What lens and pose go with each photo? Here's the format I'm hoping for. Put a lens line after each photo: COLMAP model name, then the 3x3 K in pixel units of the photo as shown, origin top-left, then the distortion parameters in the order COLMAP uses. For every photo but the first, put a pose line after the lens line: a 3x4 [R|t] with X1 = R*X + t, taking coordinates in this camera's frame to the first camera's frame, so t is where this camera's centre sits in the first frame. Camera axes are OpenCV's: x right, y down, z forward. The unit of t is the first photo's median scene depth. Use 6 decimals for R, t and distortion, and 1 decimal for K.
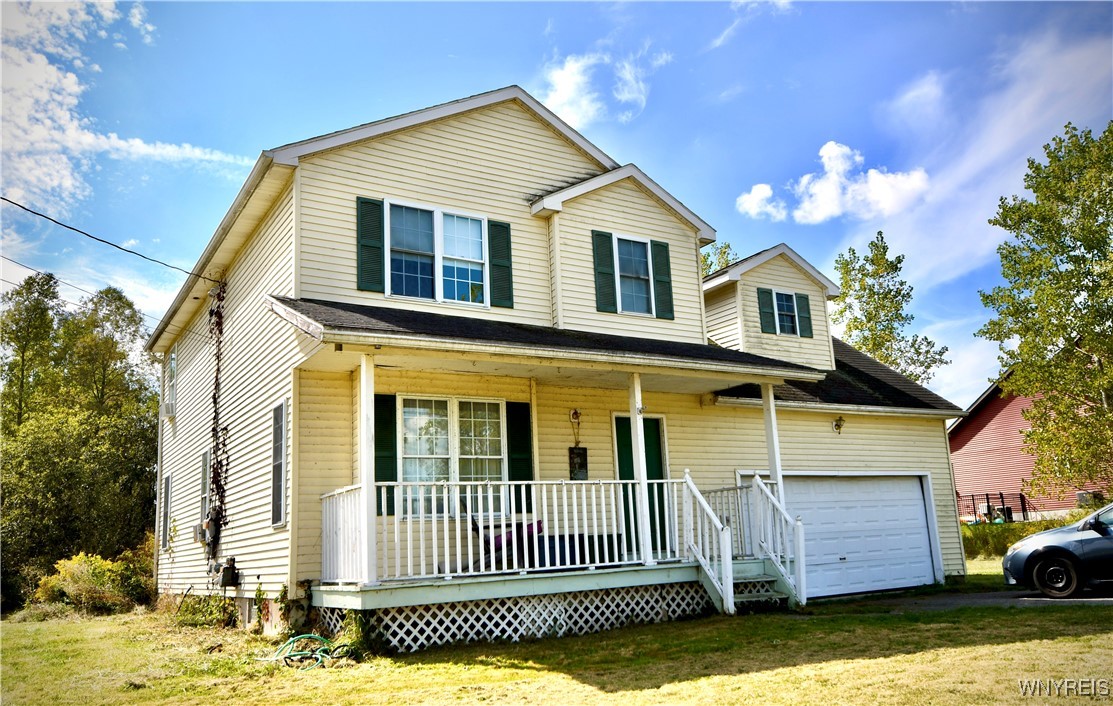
lens RADIAL K [[861.7, 0, 557.0], [0, 861.7, 387.9], [0, 0, 1]] dist [0.017421, 0.003545]
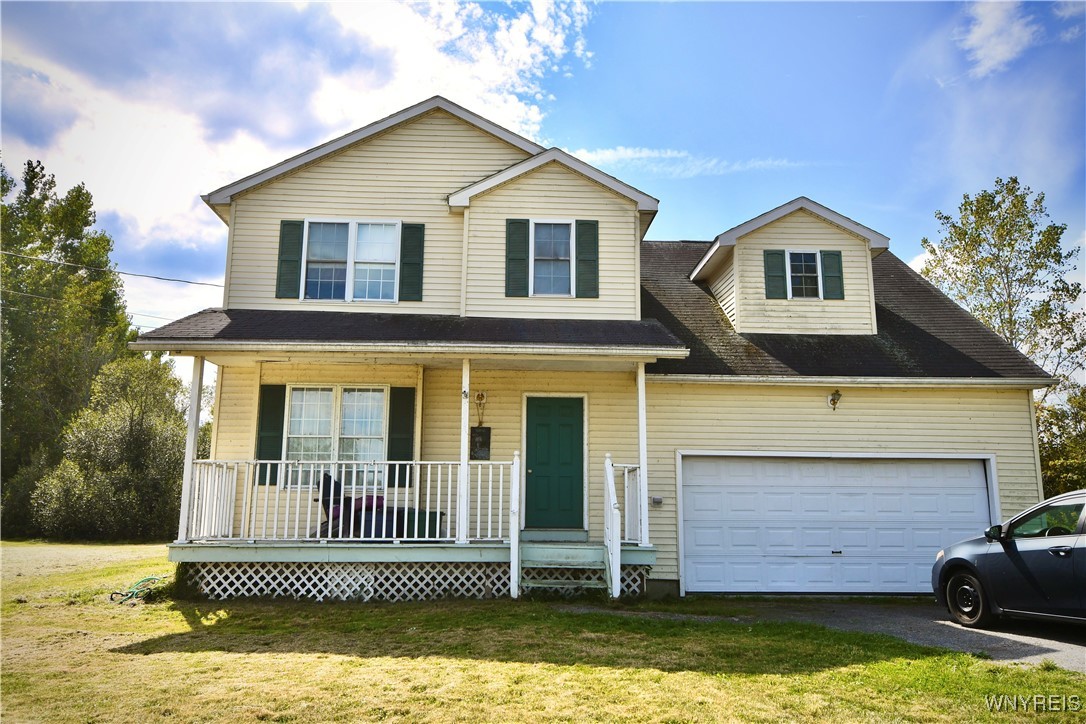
lens RADIAL K [[802.4, 0, 543.0], [0, 802.4, 362.0], [0, 0, 1]] dist [0.015165, -0.001351]
pose [[0.870322, -0.031837, -0.491453, 0.619370], [0.038224, 0.999265, 0.002957, -0.011847], [0.490997, -0.021359, 0.870899, 0.188355]]
